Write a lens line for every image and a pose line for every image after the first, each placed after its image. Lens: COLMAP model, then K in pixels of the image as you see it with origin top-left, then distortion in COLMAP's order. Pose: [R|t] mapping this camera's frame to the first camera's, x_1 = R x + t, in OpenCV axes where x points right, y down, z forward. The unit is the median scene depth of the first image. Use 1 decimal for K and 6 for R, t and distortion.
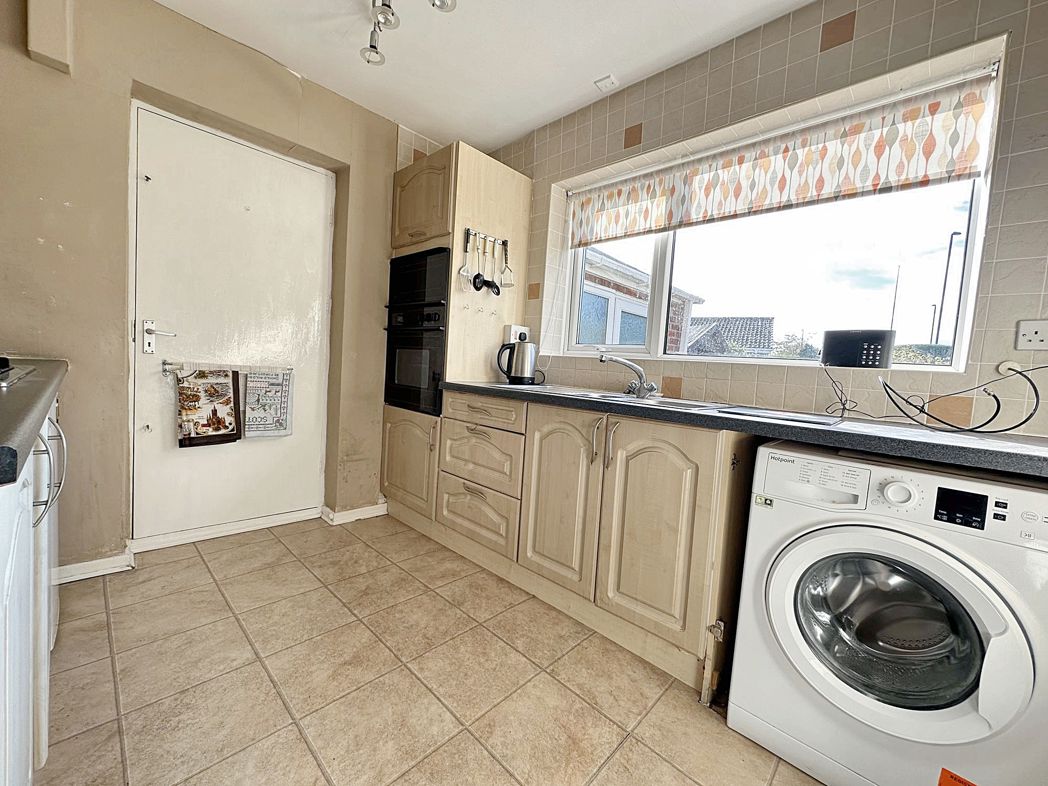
lens RADIAL K [[429.0, 0, 524.0], [0, 429.0, 393.0], [0, 0, 1]] dist [0.000418, 0.000221]
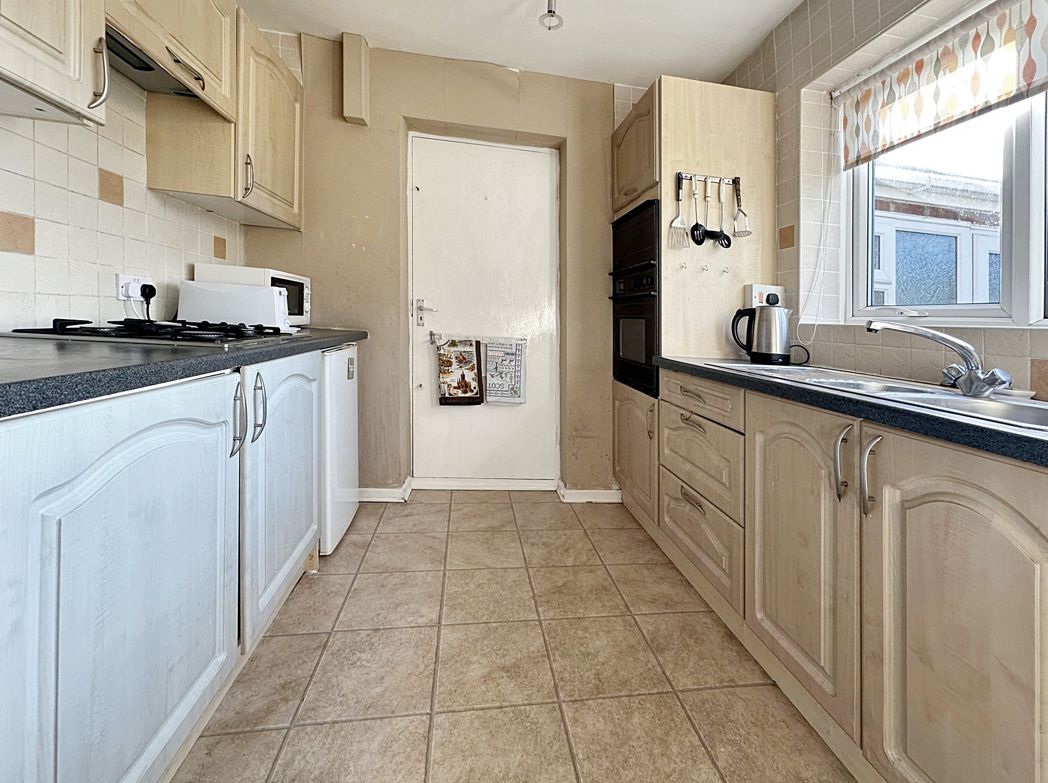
lens RADIAL K [[442.7, 0, 540.6], [0, 442.7, 318.6], [0, 0, 1]] dist [0.000263, -0.000020]
pose [[0.796295, -0.019698, -0.604587, 0.157590], [-0.047713, 0.994310, -0.095238, -0.006802], [0.603024, 0.104684, 0.790825, 0.175741]]
